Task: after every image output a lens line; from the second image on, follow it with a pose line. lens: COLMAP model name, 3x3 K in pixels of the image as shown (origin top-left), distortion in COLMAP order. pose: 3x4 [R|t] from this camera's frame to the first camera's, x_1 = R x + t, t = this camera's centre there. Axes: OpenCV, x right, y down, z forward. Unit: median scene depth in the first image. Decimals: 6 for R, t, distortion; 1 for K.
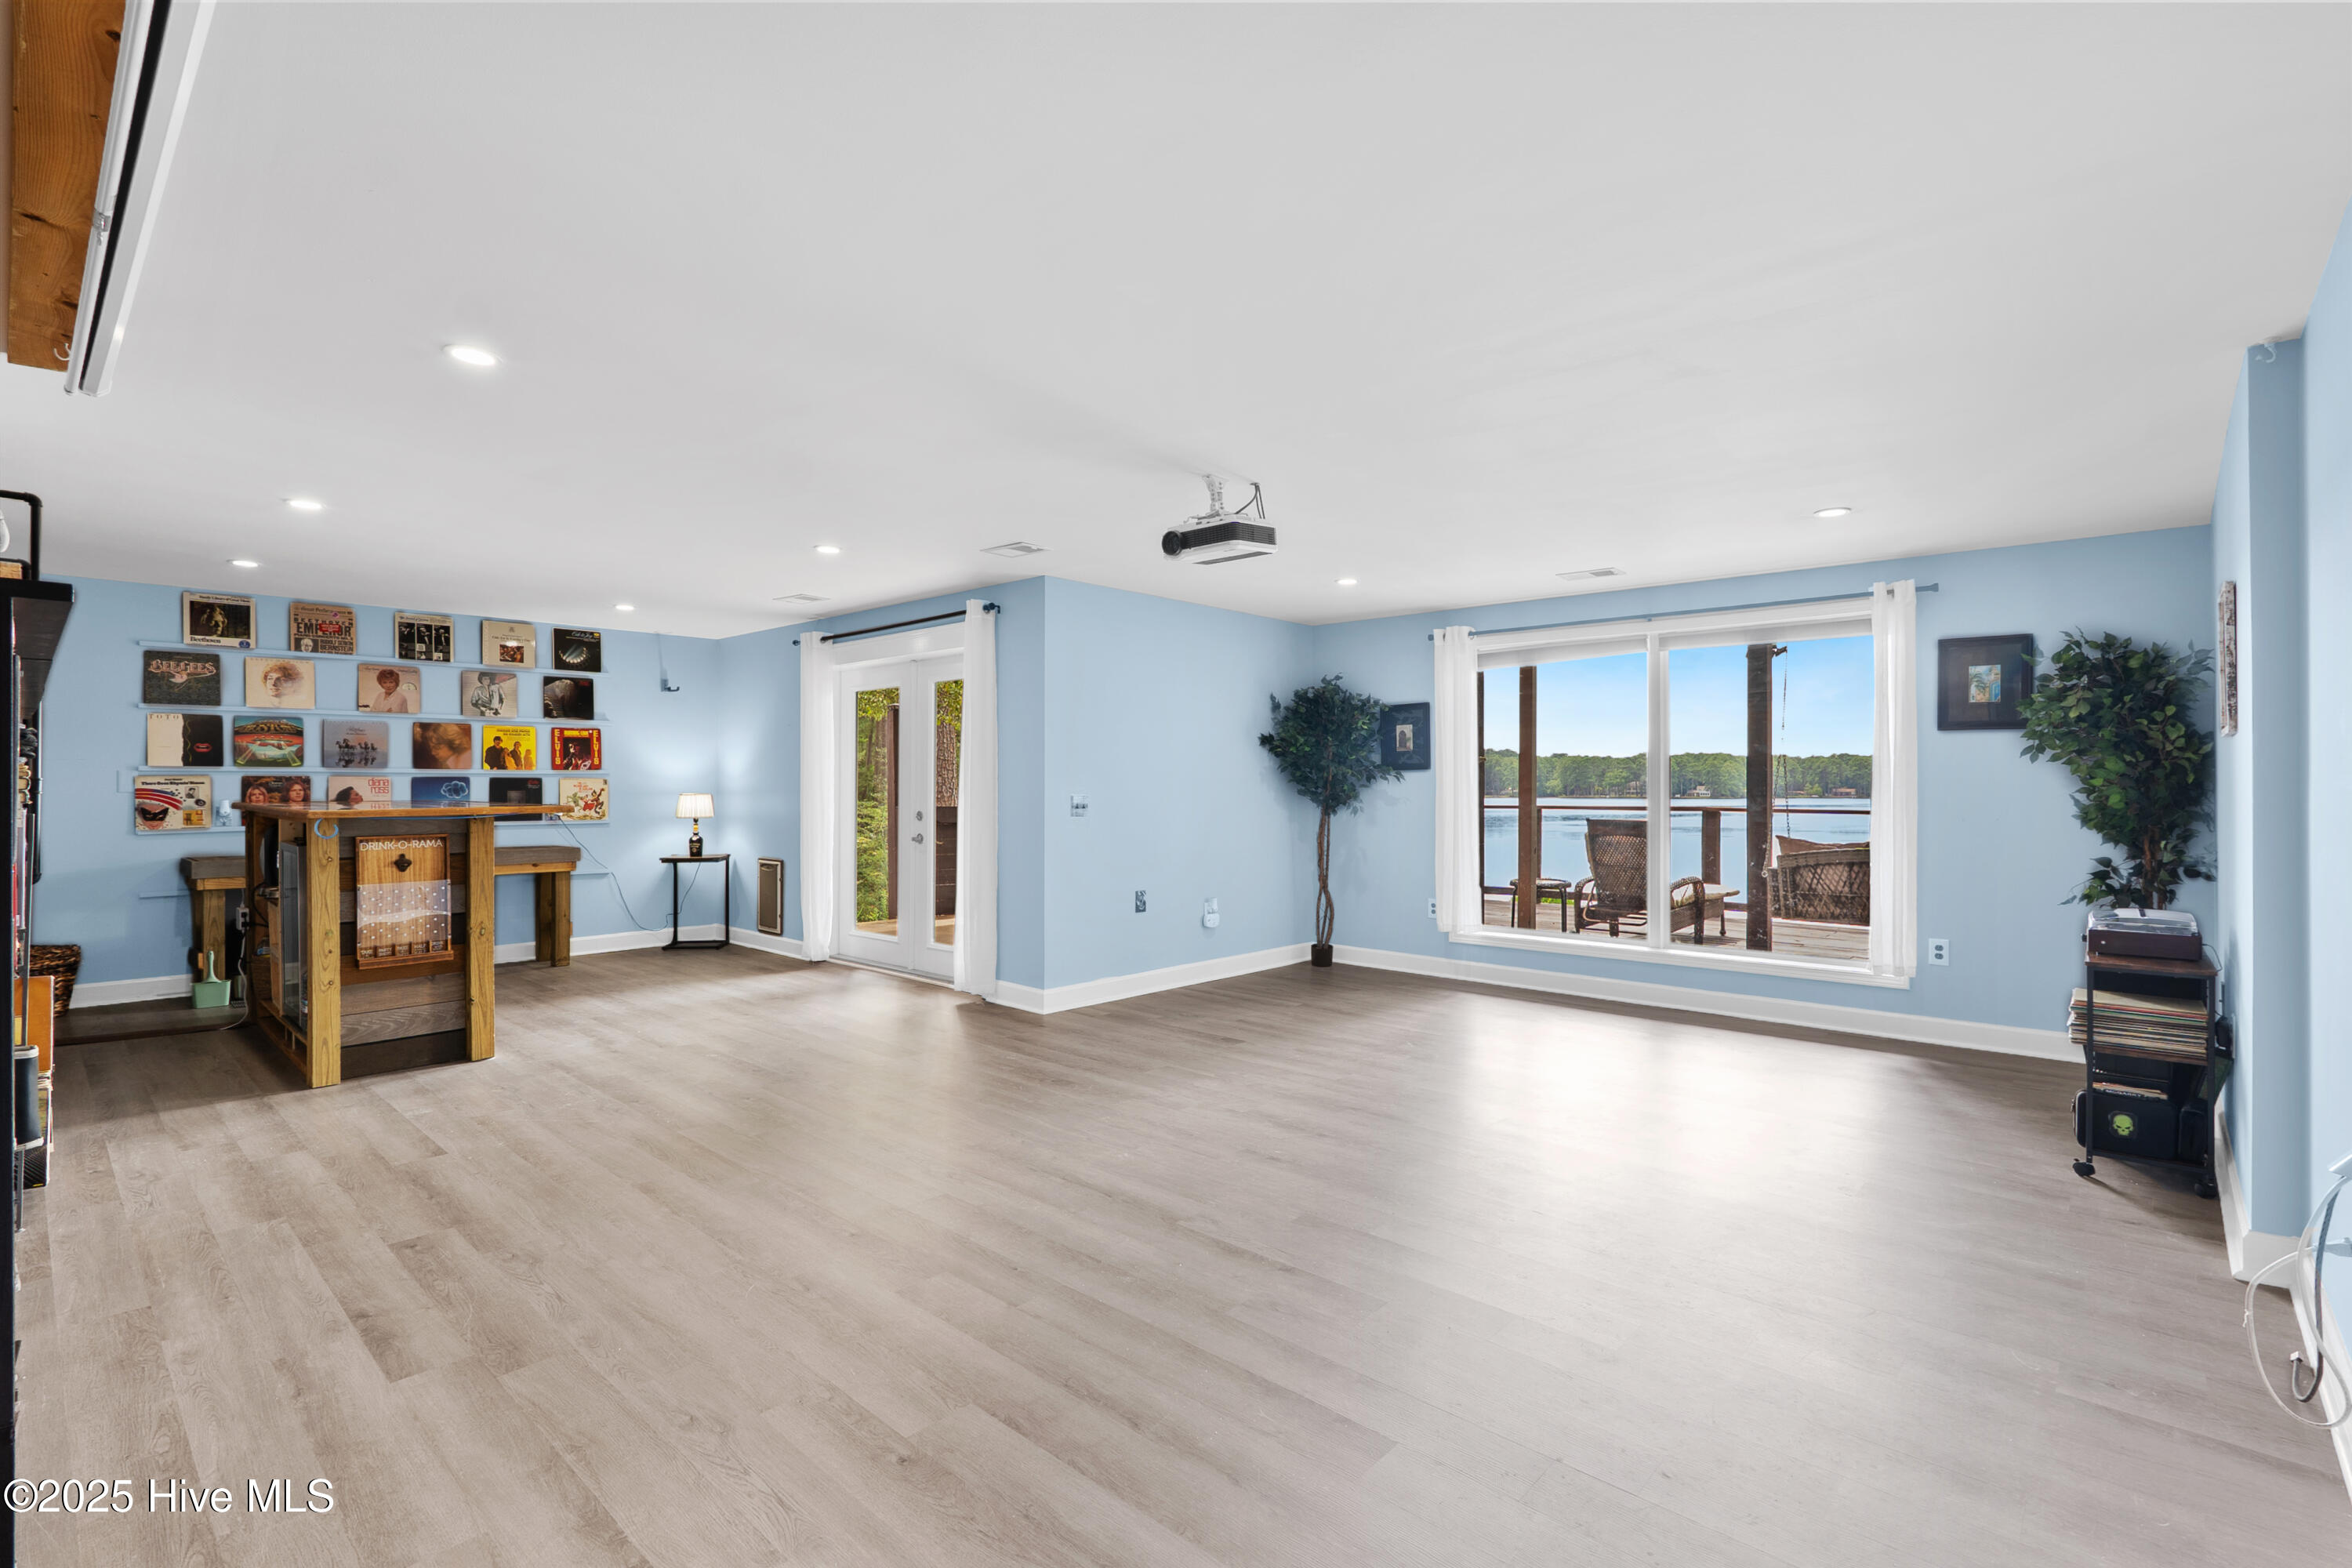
lens RADIAL K [[1082.6, 0, 1179.9], [0, 1082.6, 777.7], [0, 0, 1]] dist [-0.009040, 0.001492]
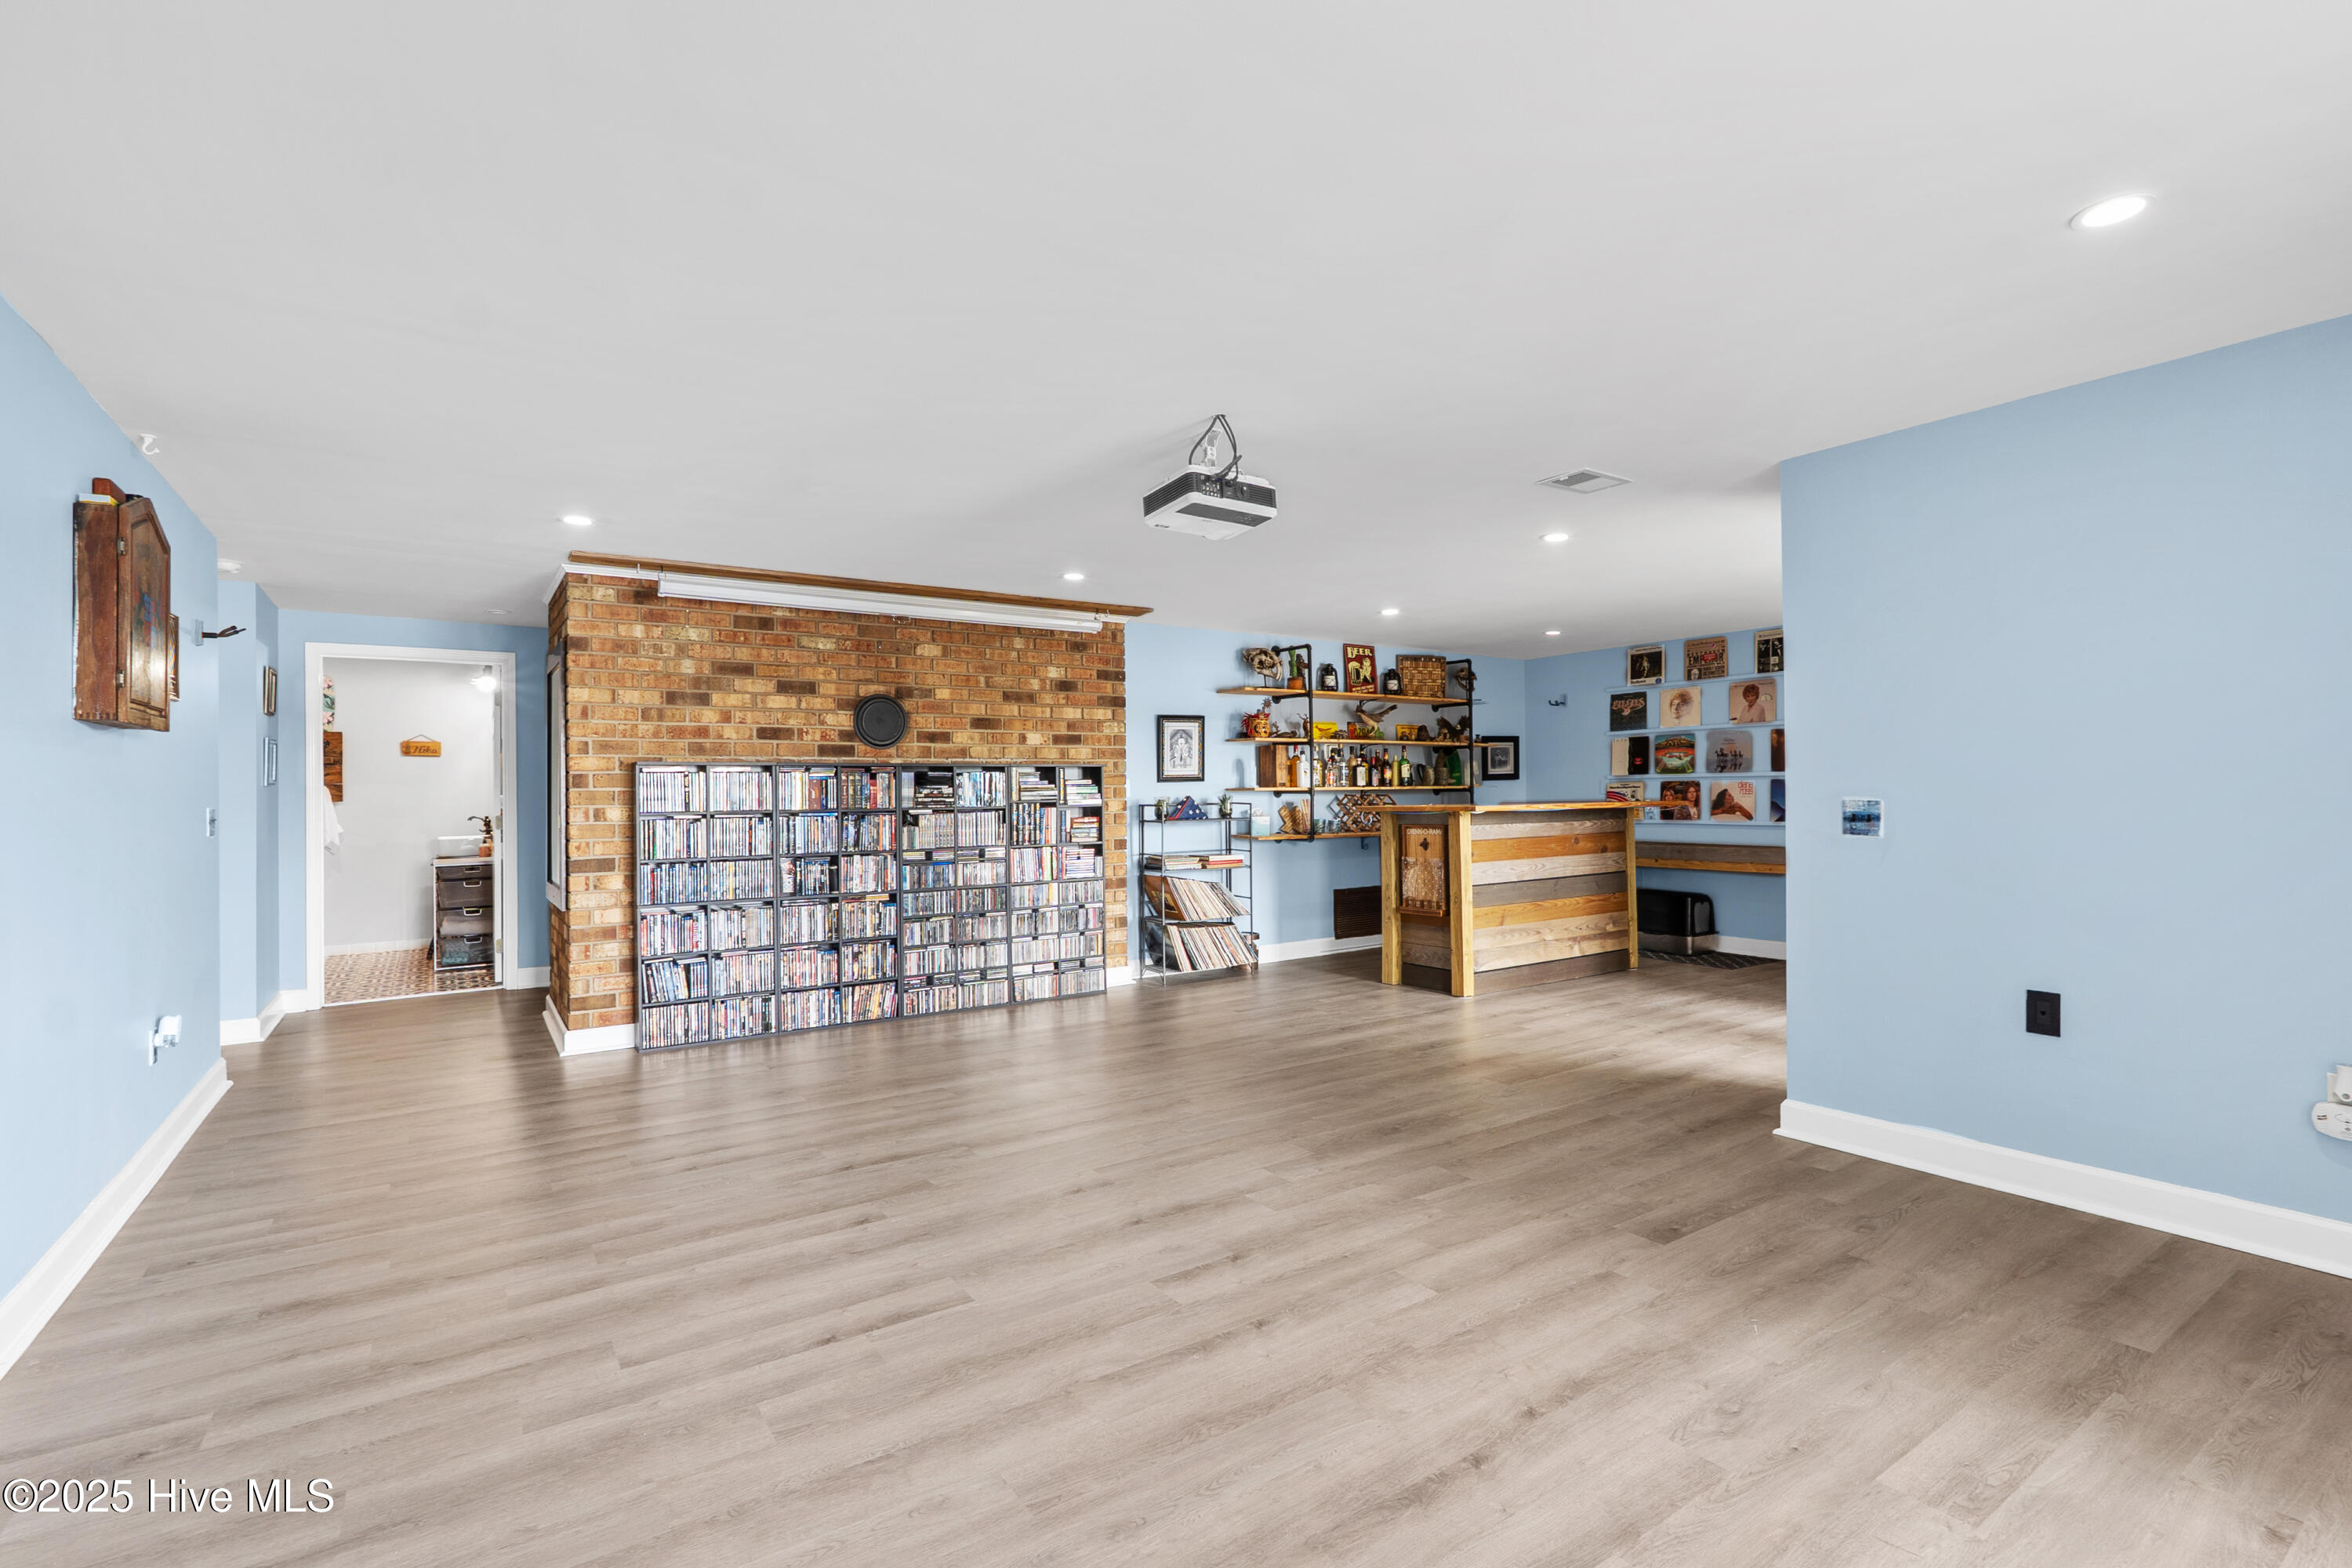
lens RADIAL K [[1082.6, 0, 1171.7], [0, 1082.6, 770.4], [0, 0, 1]] dist [-0.009040, 0.001492]
pose [[-0.240458, -0.020455, -0.970444, 0.535169], [0.017298, 0.999529, -0.025354, 0.008079], [0.970505, -0.022883, -0.239991, 0.716486]]
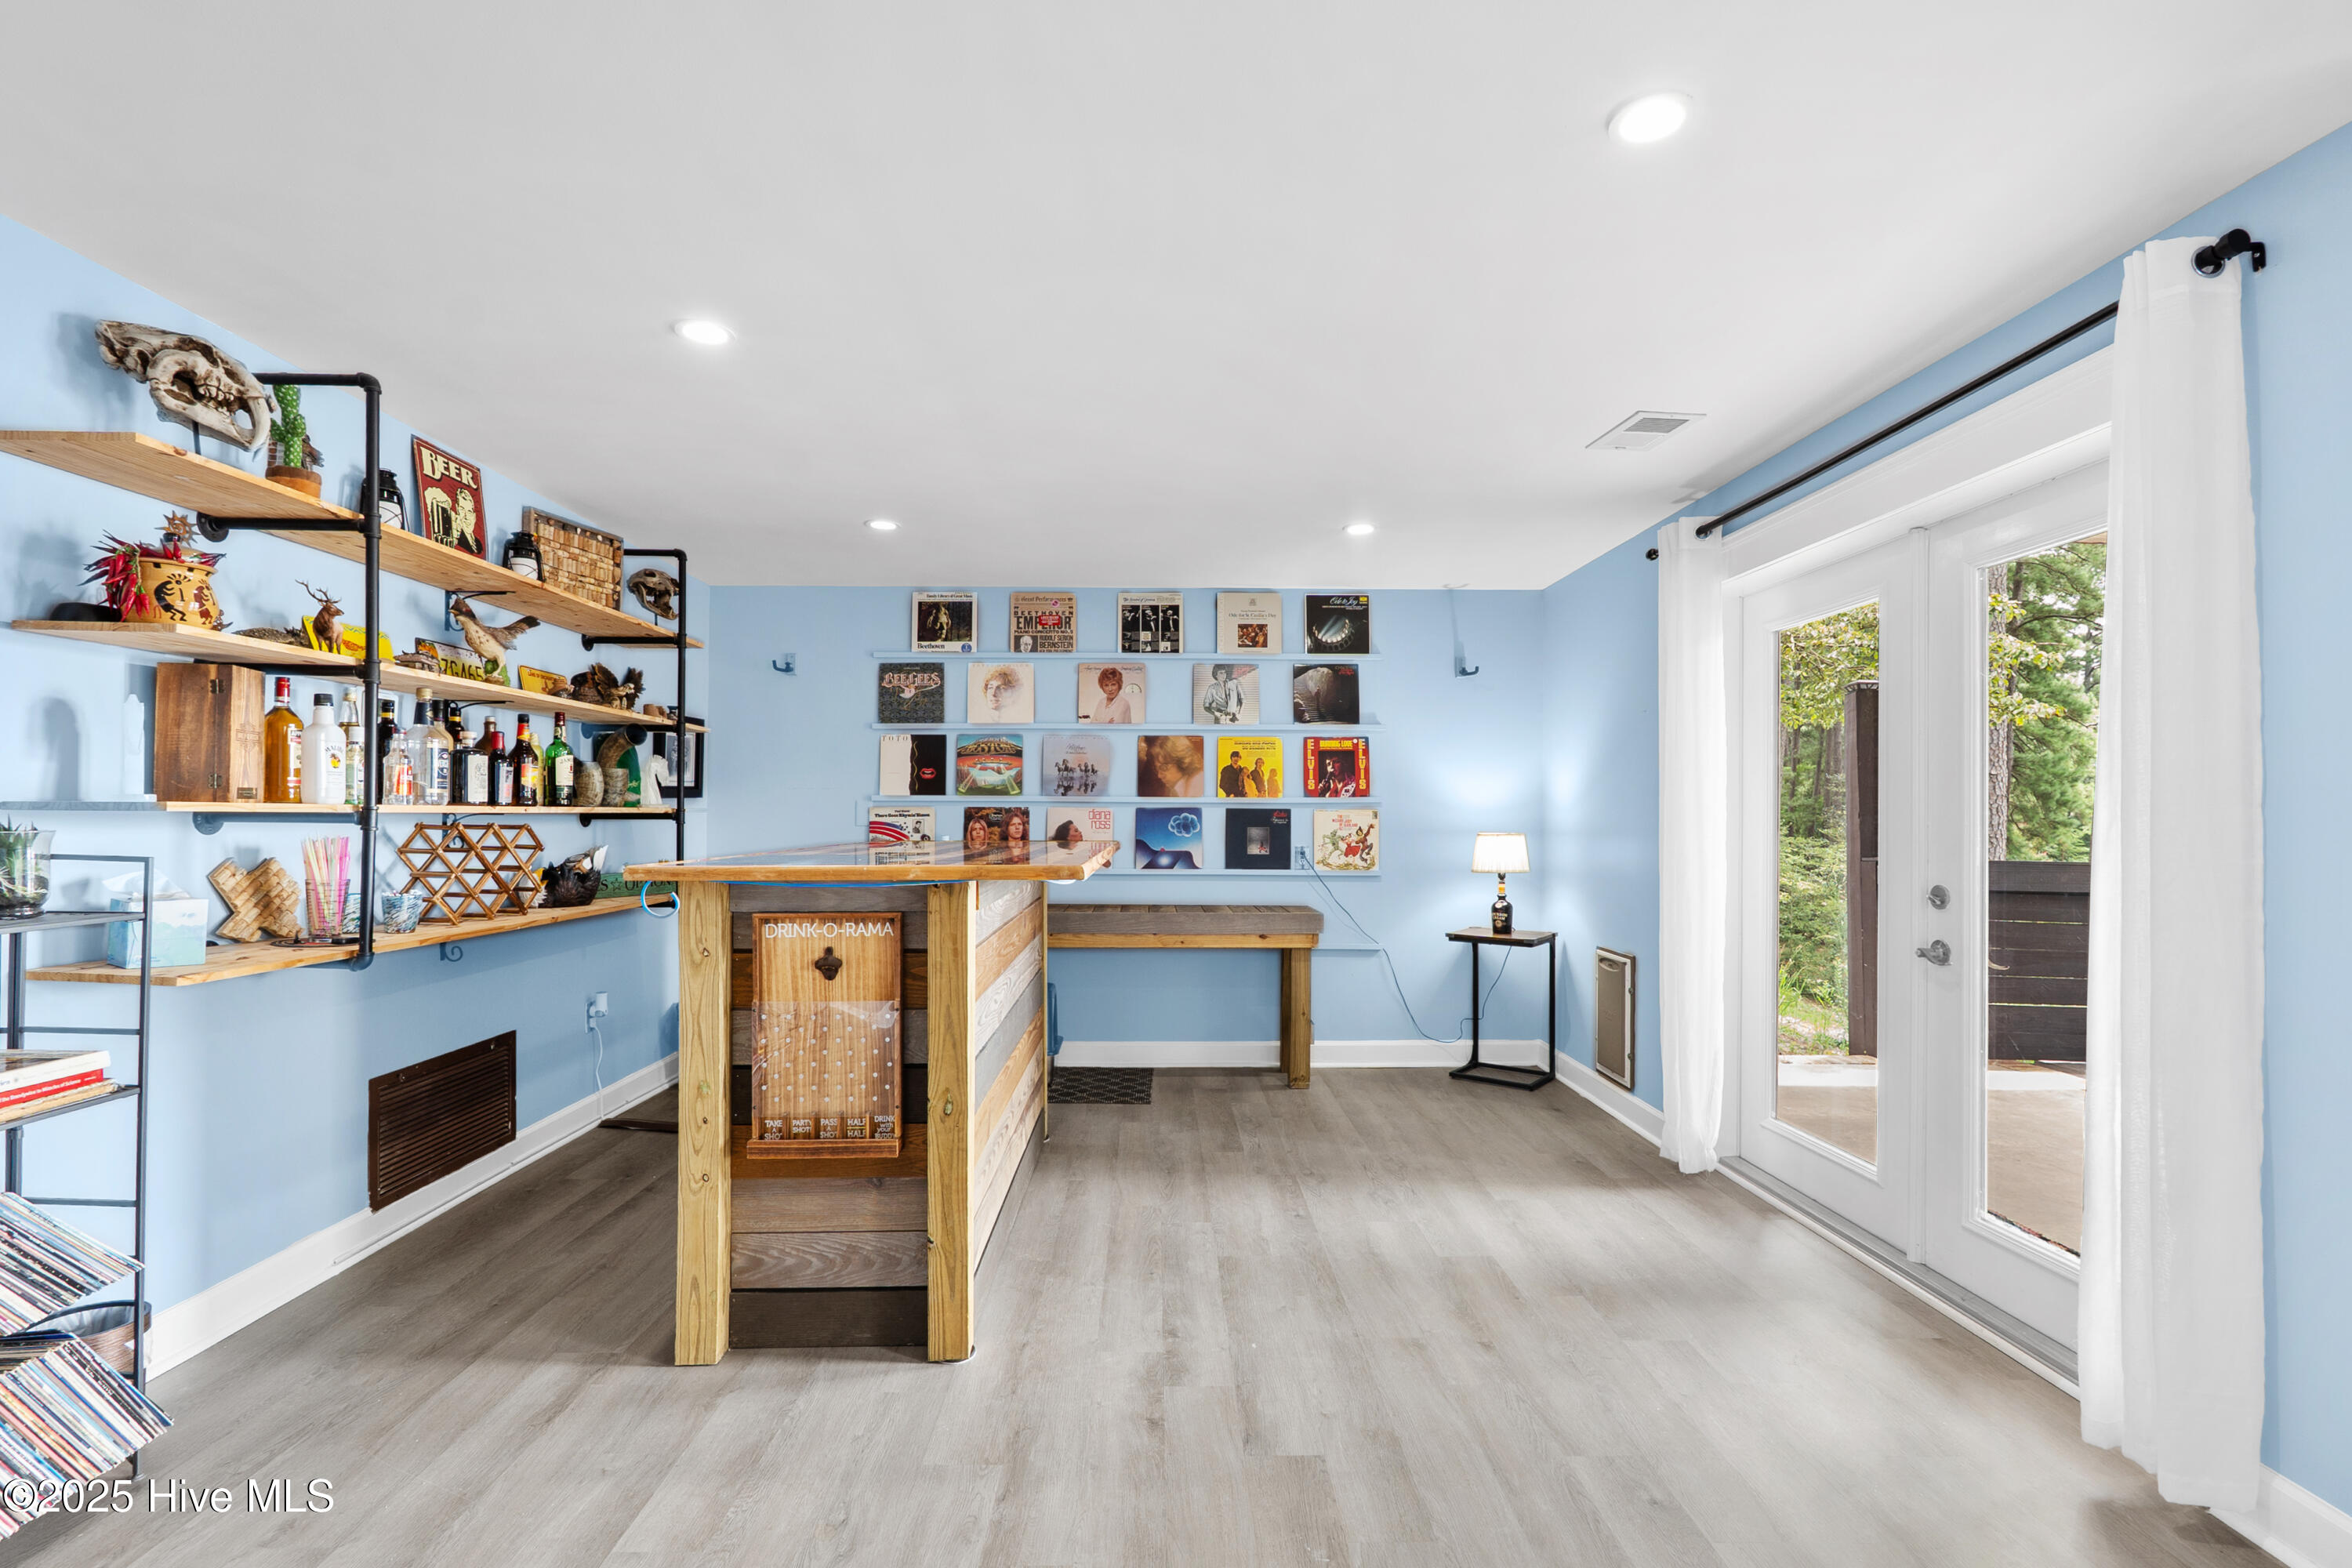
lens RADIAL K [[1082.6, 0, 1172.7], [0, 1082.6, 805.7], [0, 0, 1]] dist [-0.009040, 0.001492]
pose [[0.683062, -0.004670, -0.730345, -0.146928], [0.000902, 0.999984, -0.005551, 0.002235], [0.730359, 0.003133, 0.683056, 0.530850]]
